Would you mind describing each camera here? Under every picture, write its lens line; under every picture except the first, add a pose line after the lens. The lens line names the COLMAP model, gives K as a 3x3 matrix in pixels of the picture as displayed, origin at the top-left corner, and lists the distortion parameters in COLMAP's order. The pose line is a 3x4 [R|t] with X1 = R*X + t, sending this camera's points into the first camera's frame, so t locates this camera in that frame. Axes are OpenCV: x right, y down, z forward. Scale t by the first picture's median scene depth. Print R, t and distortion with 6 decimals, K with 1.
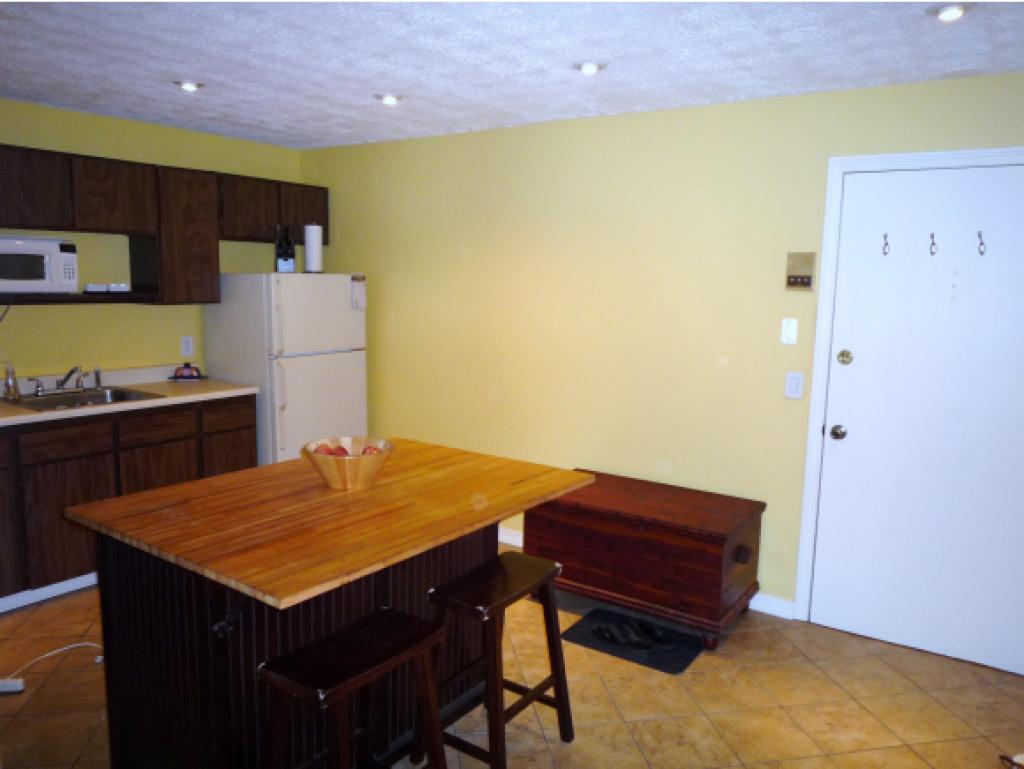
lens RADIAL K [[769.2, 0, 516.0], [0, 769.2, 385.3], [0, 0, 1]] dist [0.031880, -0.101095]
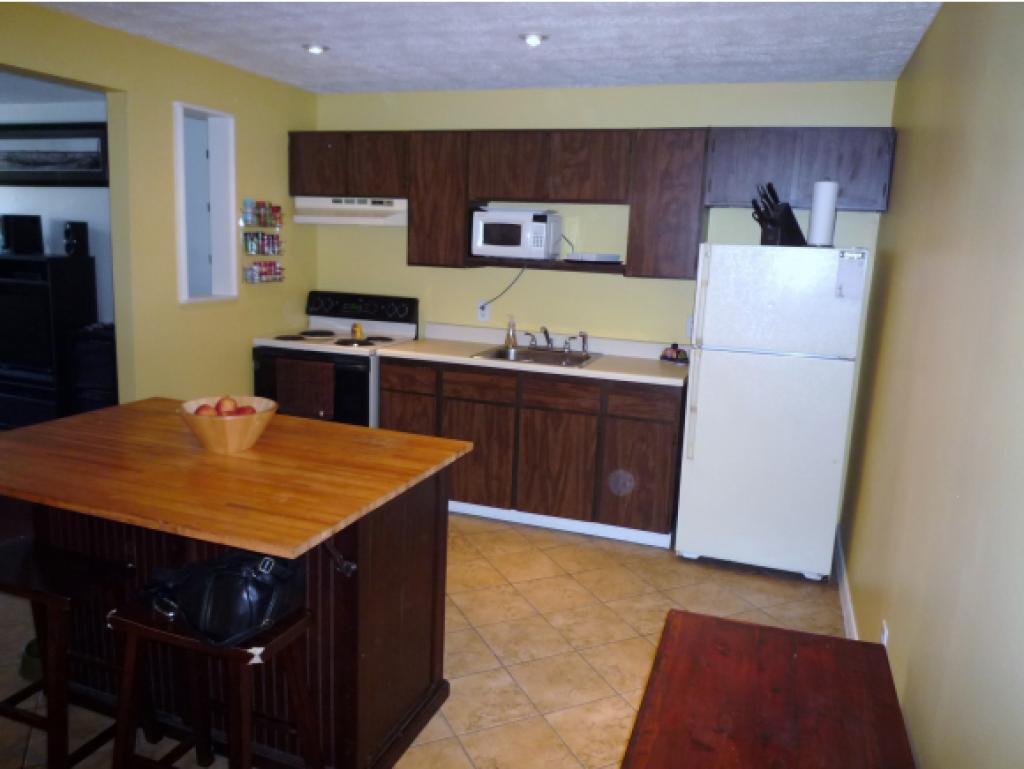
lens RADIAL K [[769.2, 0, 516.0], [0, 769.2, 385.3], [0, 0, 1]] dist [0.031880, -0.101095]
pose [[0.257054, 0.172641, -0.950851, 0.467833], [-0.168230, 0.976885, 0.131888, -0.079569], [0.951642, 0.126060, 0.280155, 0.647827]]
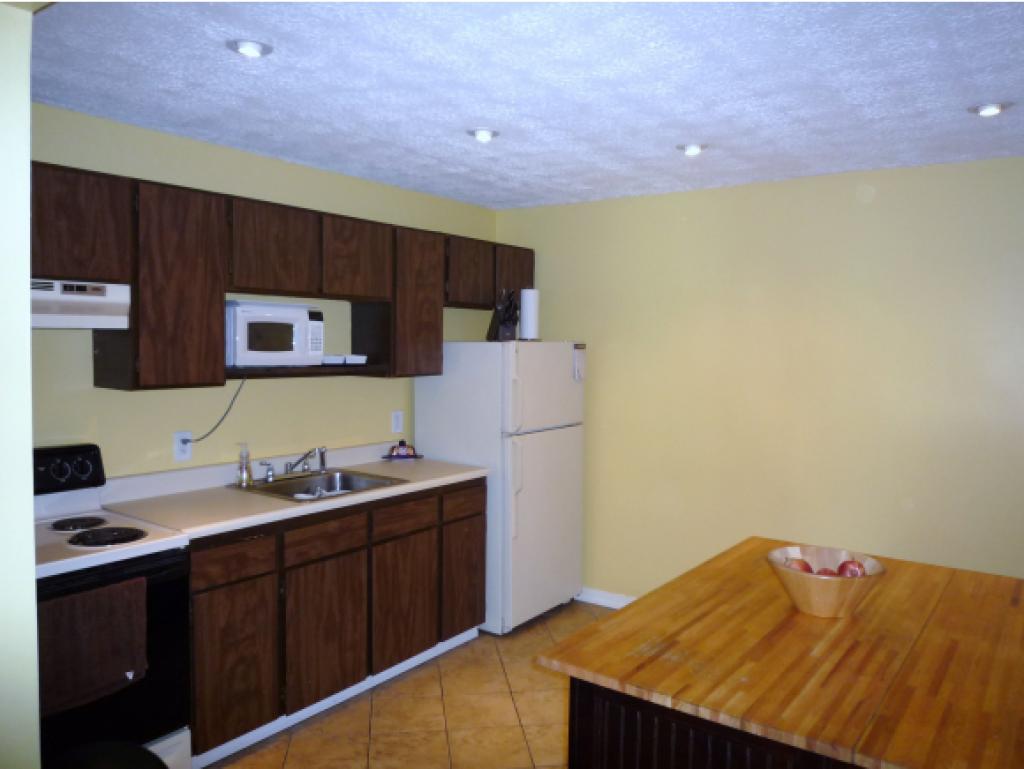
lens RADIAL K [[769.2, 0, 516.0], [0, 769.2, 385.3], [0, 0, 1]] dist [0.031880, -0.101095]
pose [[0.999719, -0.005272, -0.023121, -0.310986], [0.003396, 0.996755, -0.080420, -0.023732], [0.023470, 0.080319, 0.996493, 0.110692]]
